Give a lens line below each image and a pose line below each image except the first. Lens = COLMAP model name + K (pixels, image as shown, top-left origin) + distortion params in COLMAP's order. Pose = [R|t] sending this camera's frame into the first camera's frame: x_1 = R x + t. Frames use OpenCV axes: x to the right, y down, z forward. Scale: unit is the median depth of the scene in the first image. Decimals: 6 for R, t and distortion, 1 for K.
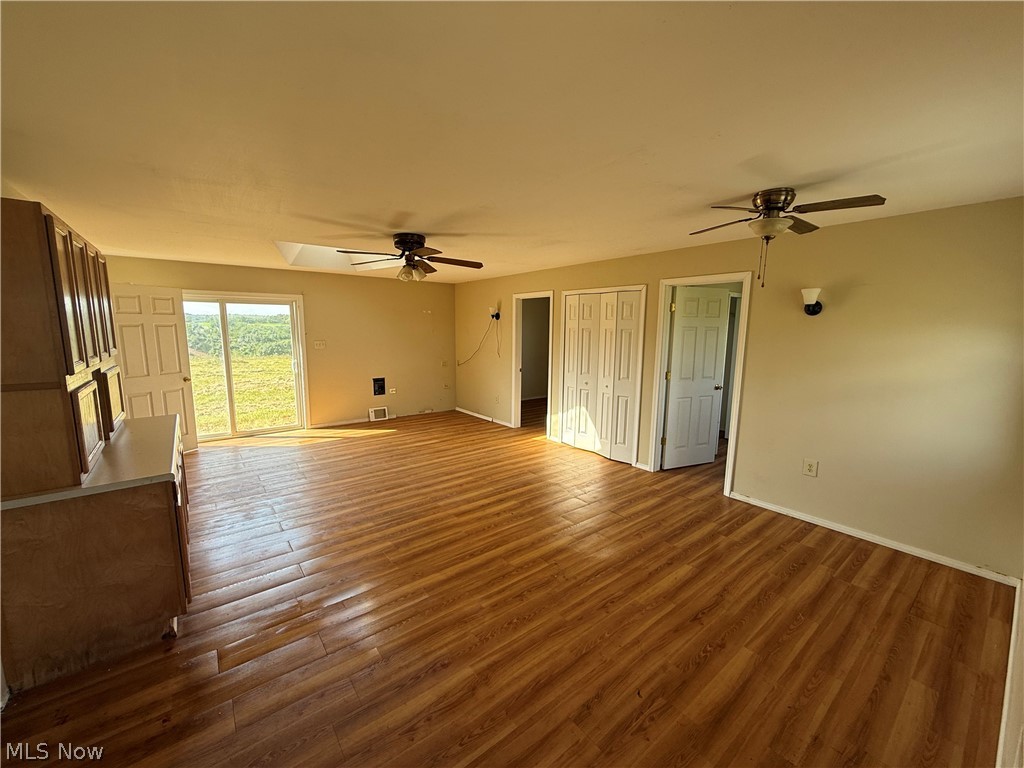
lens RADIAL K [[408.3, 0, 537.3], [0, 408.3, 416.4], [0, 0, 1]] dist [0.014896, -0.000037]
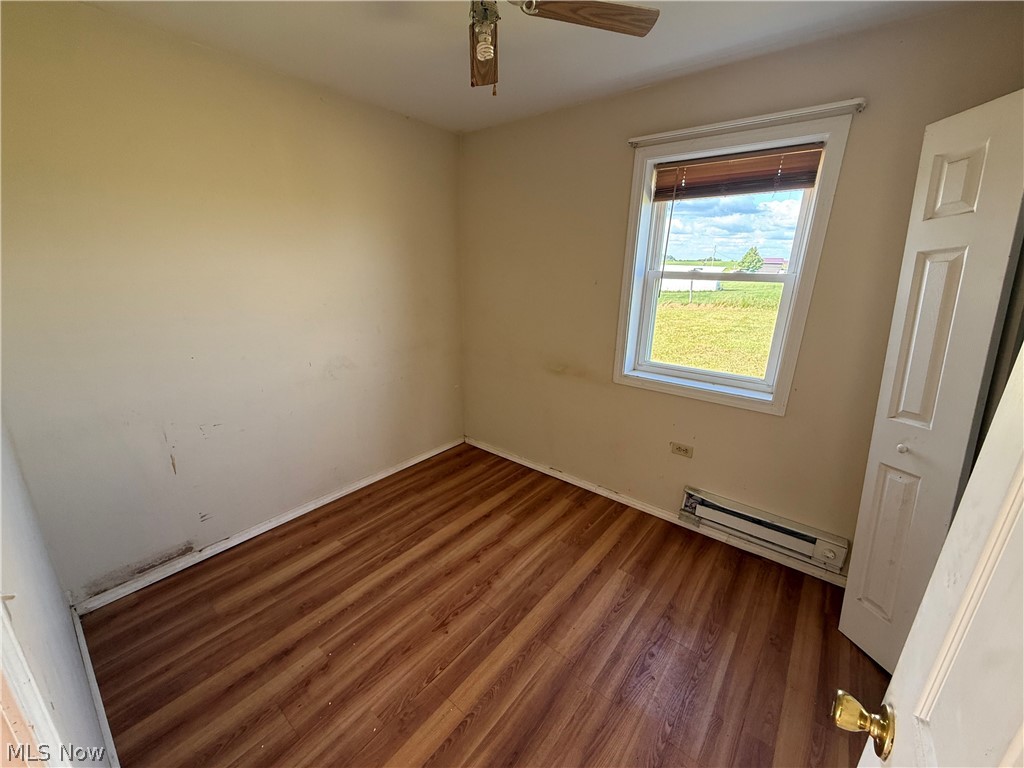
lens RADIAL K [[408.3, 0, 514.7], [0, 408.3, 381.2], [0, 0, 1]] dist [0.014896, -0.000037]
pose [[0.981833, -0.049650, 0.183135, 0.079574], [0.034675, 0.995855, 0.084089, -0.013724], [-0.186551, -0.076211, 0.979485, 0.066684]]
